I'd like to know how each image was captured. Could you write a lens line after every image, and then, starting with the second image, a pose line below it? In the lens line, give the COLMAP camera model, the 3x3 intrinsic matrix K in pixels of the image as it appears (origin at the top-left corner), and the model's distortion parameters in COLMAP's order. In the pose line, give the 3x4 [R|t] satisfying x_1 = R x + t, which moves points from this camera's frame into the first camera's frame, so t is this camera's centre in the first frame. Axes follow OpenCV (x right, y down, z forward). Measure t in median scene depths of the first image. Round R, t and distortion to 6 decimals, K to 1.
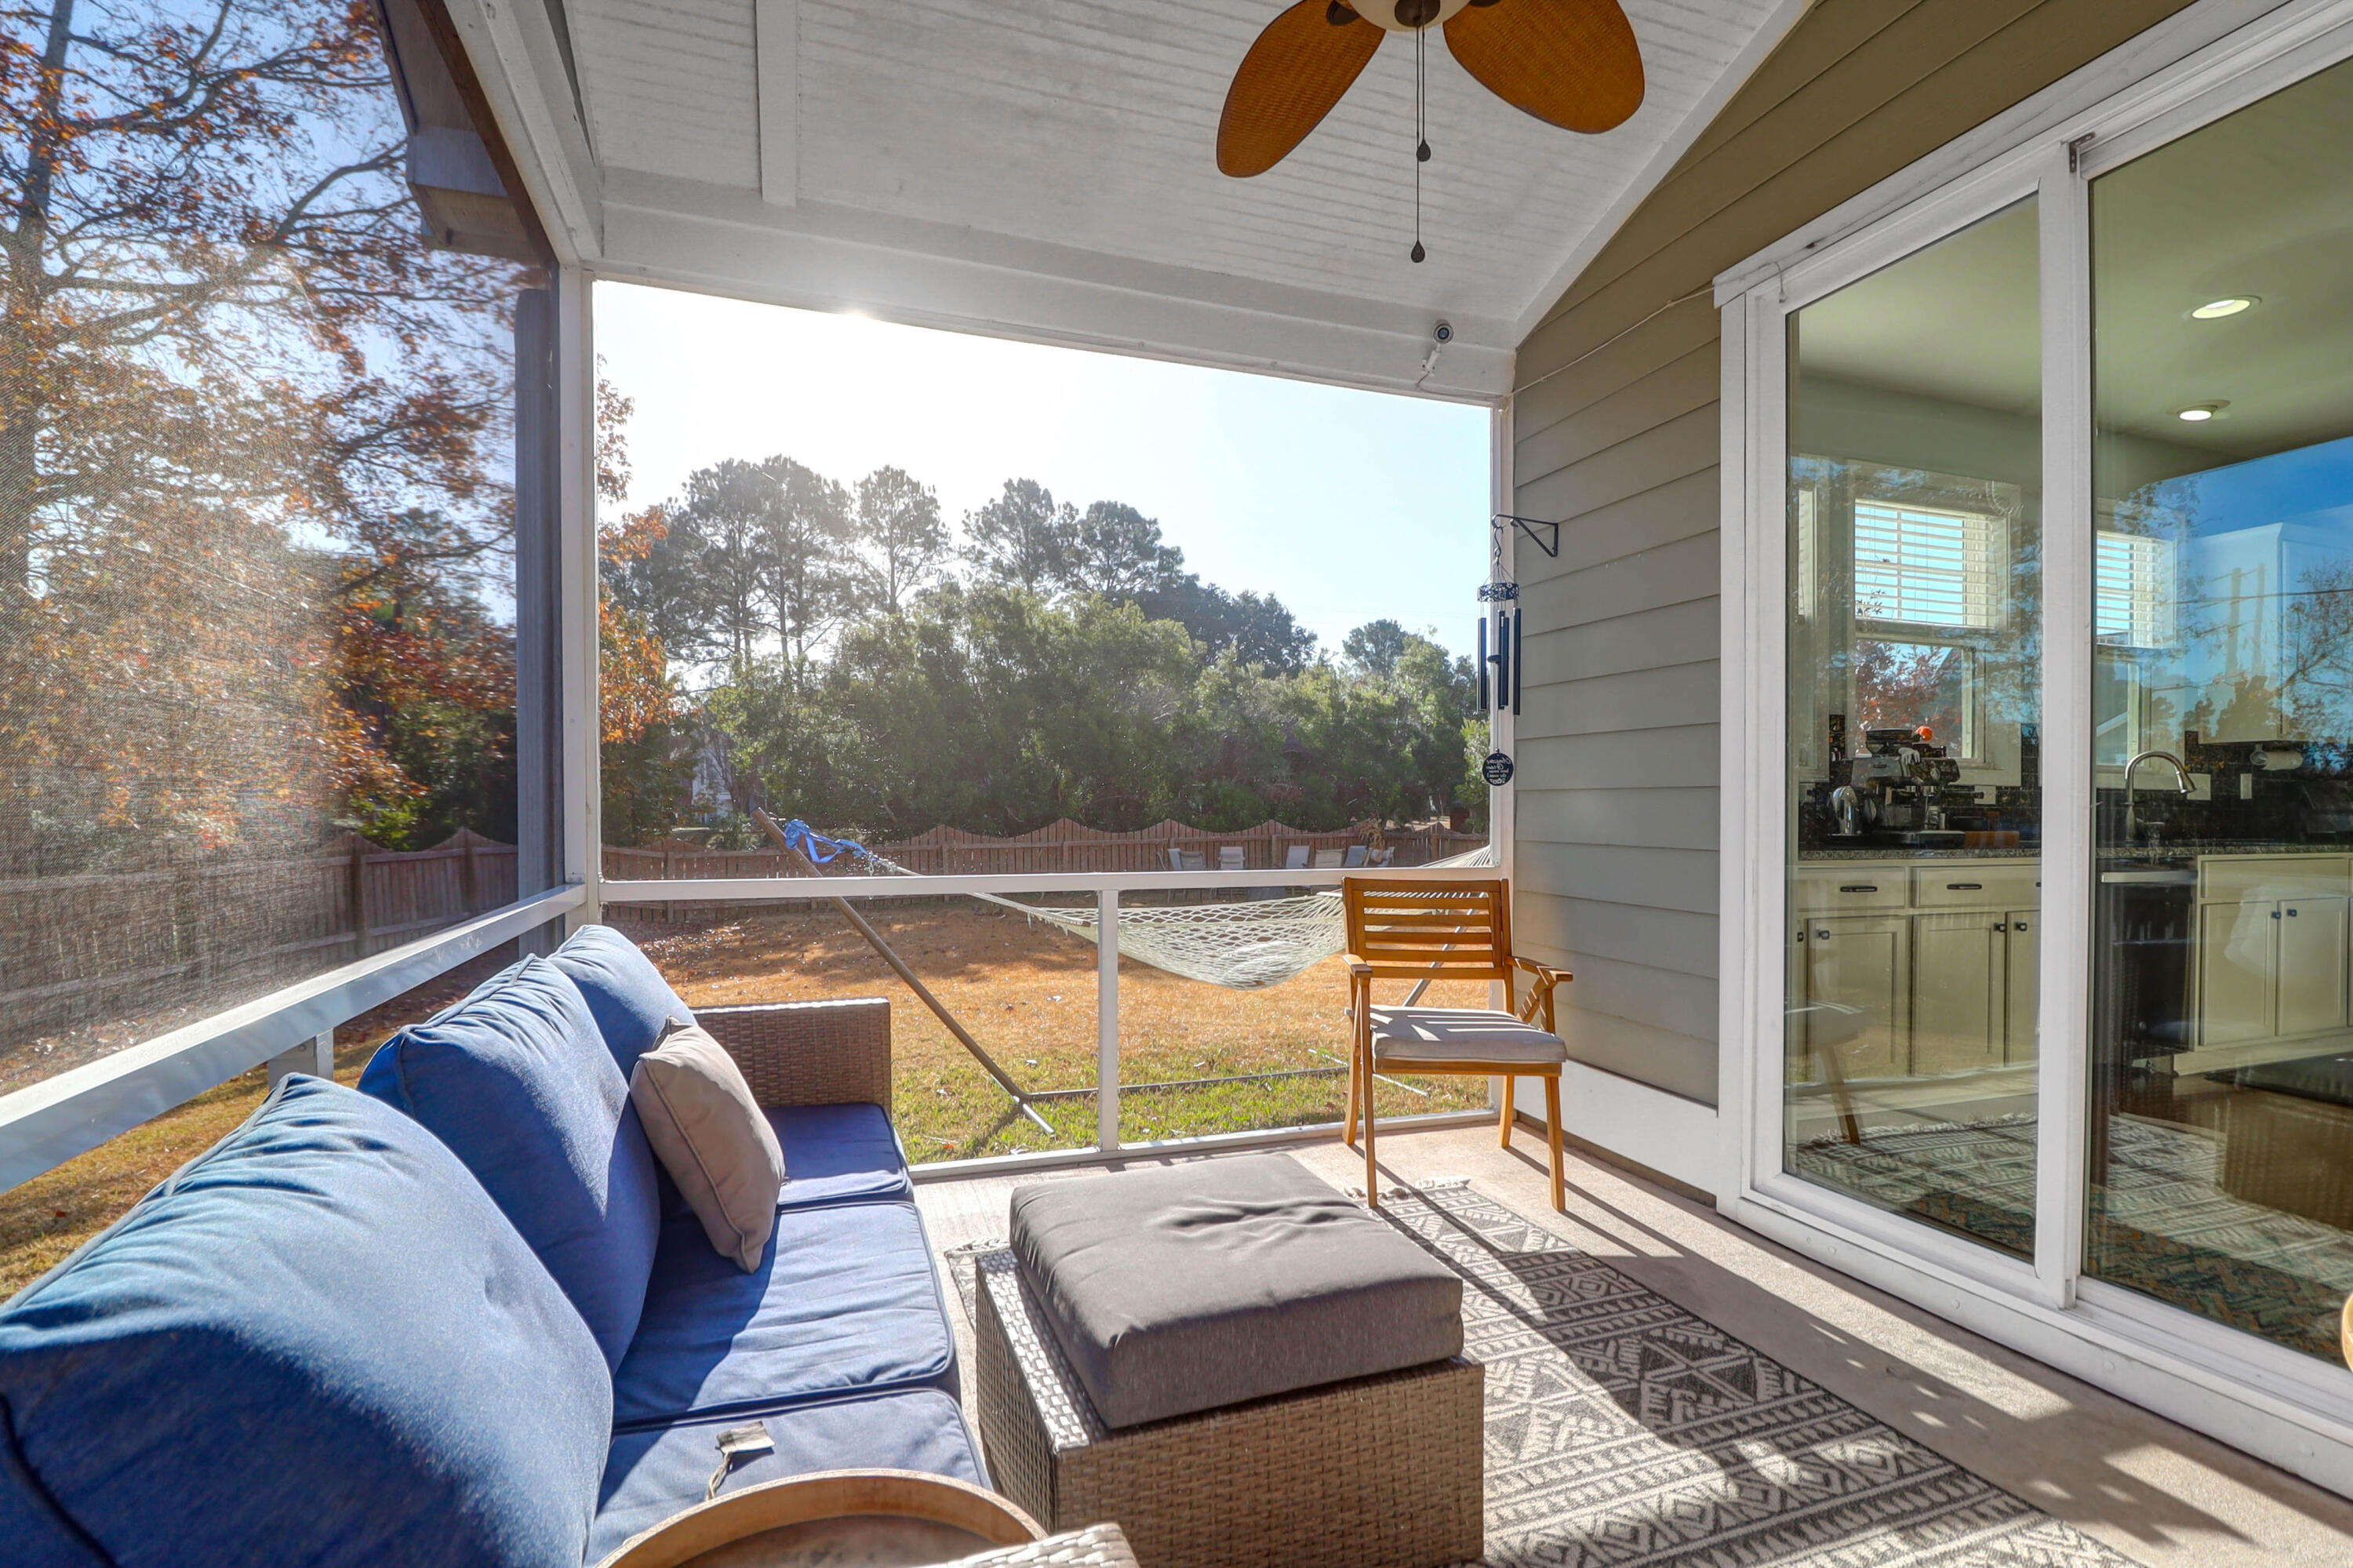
lens RADIAL K [[1102.9, 0, 1188.0], [0, 1102.9, 797.4], [0, 0, 1]] dist [-0.002924, -0.000722]
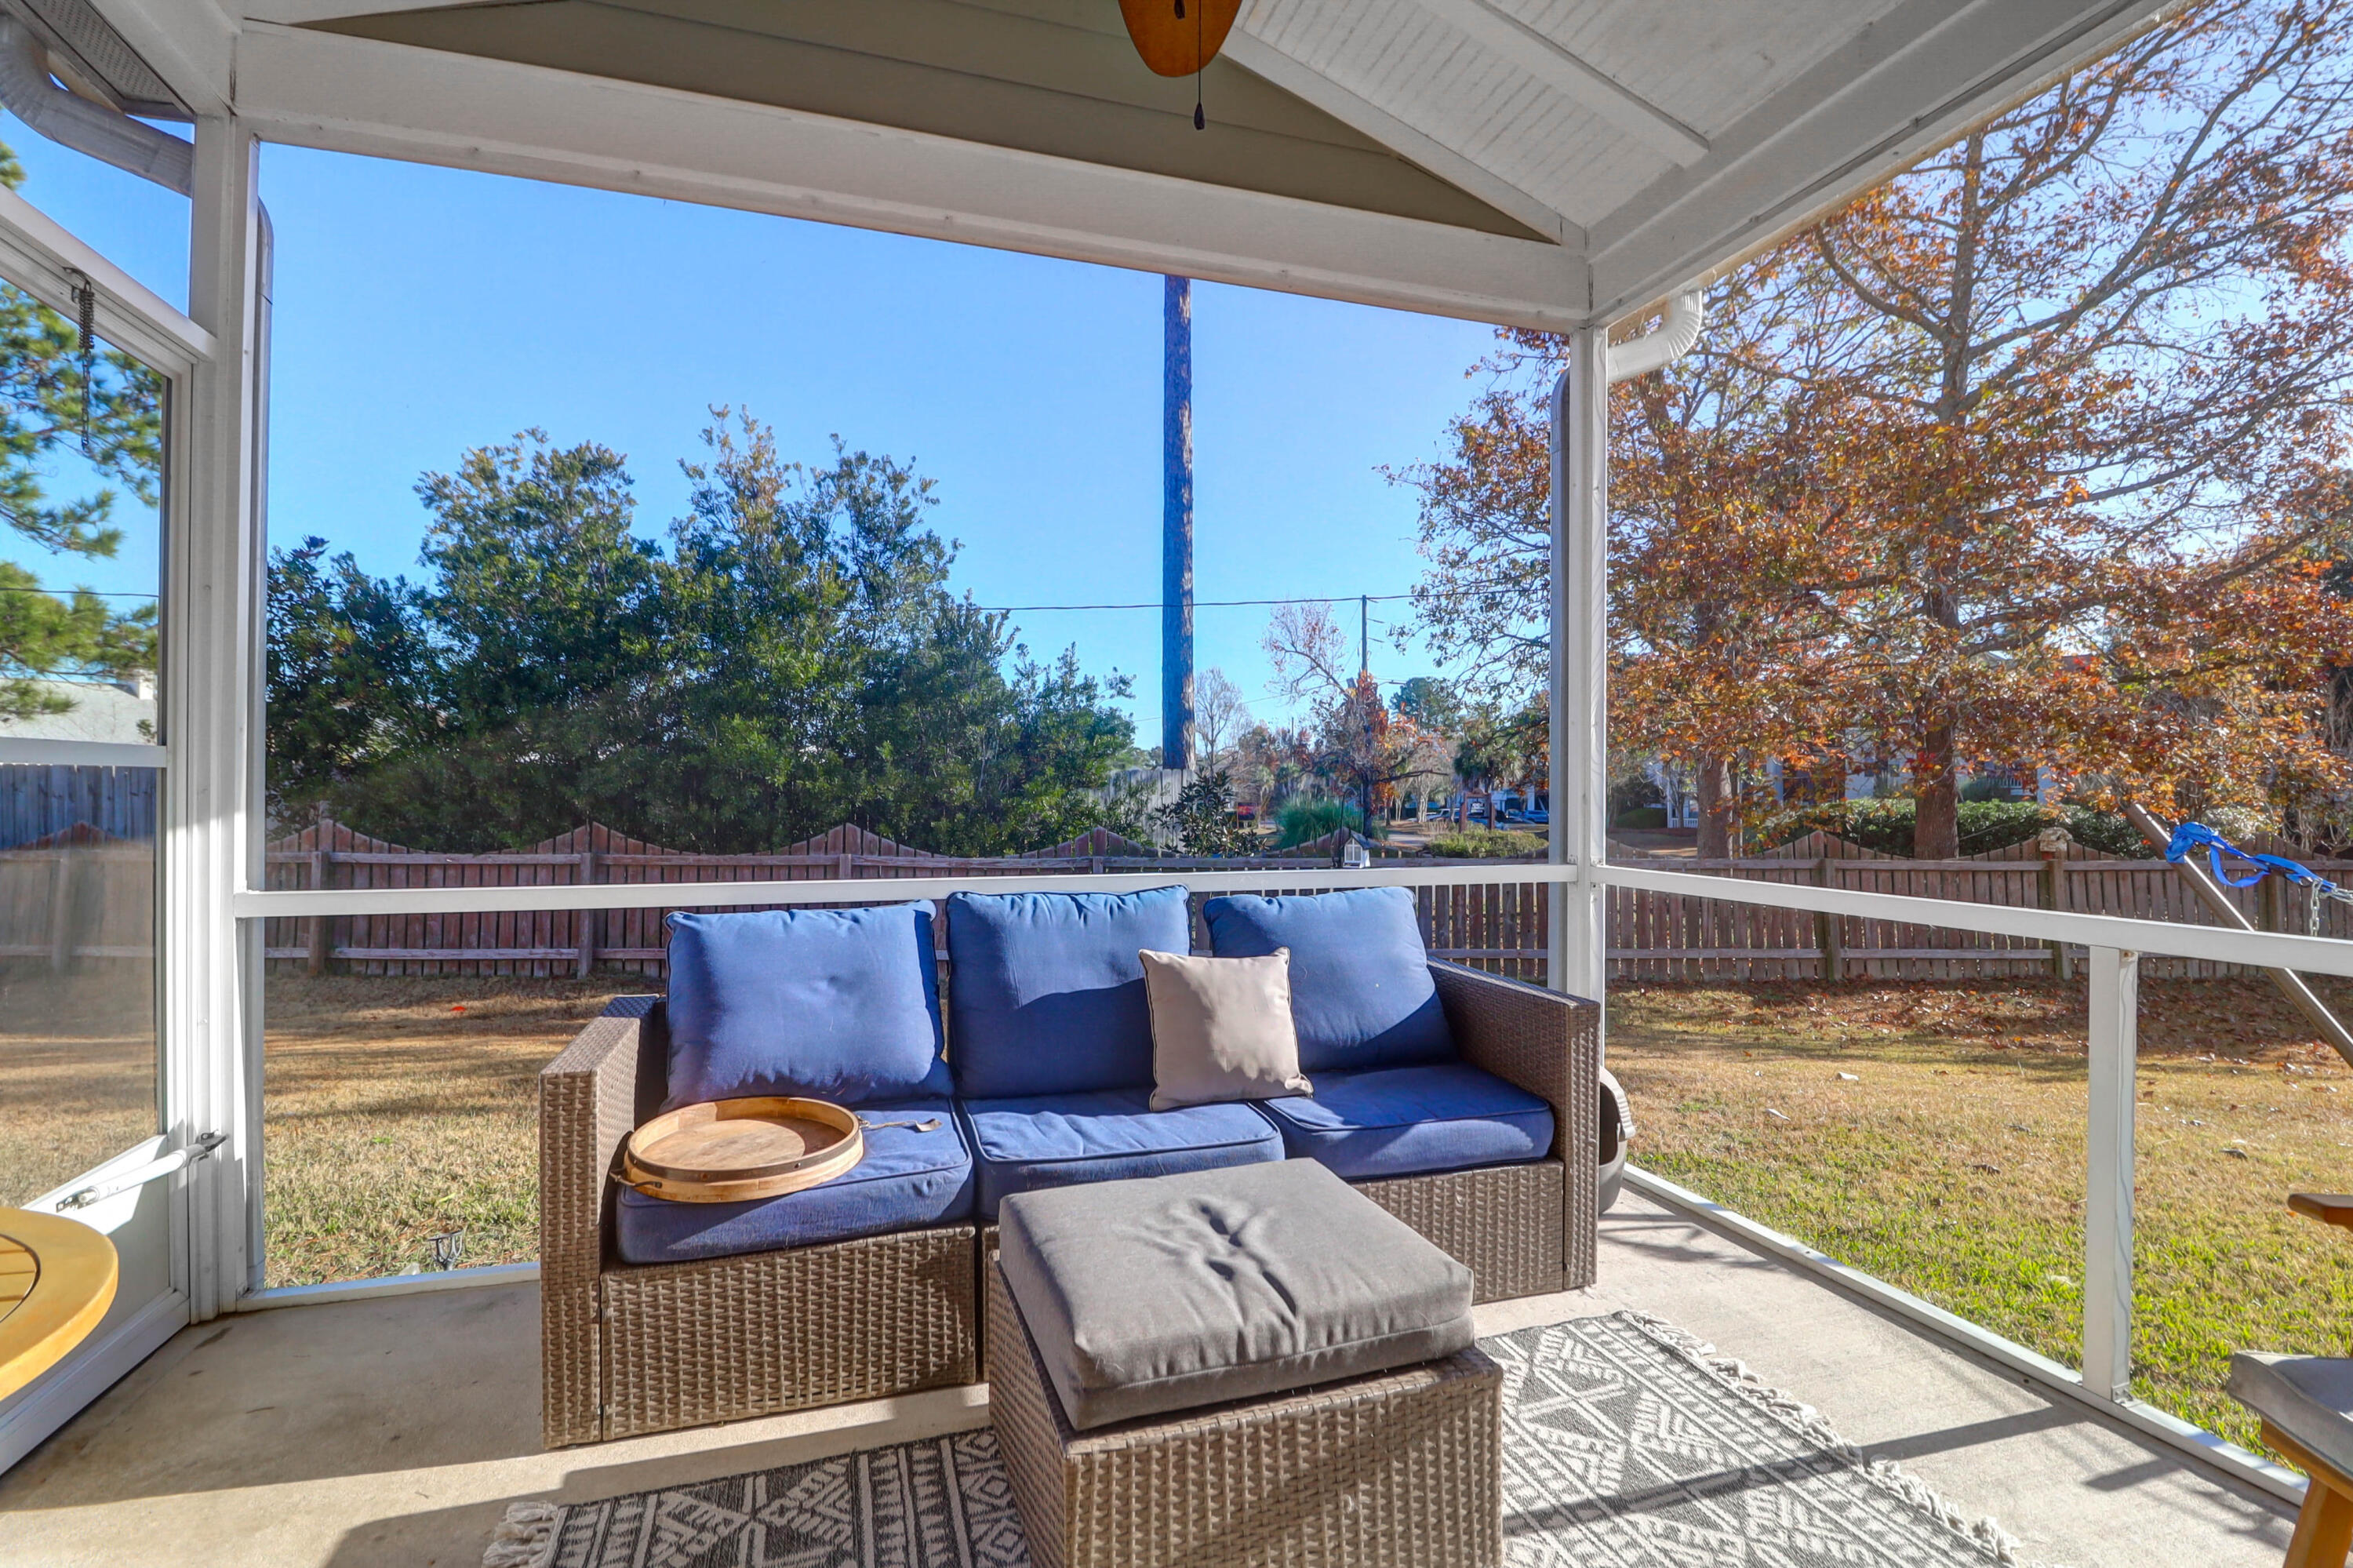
lens RADIAL K [[1102.9, 0, 1179.0], [0, 1102.9, 788.7], [0, 0, 1]] dist [-0.002924, -0.000722]
pose [[-0.031894, -0.002786, -0.999487, 1.034099], [0.000549, 0.999996, -0.002805, -0.003004], [0.999491, -0.000639, -0.031892, 1.016613]]
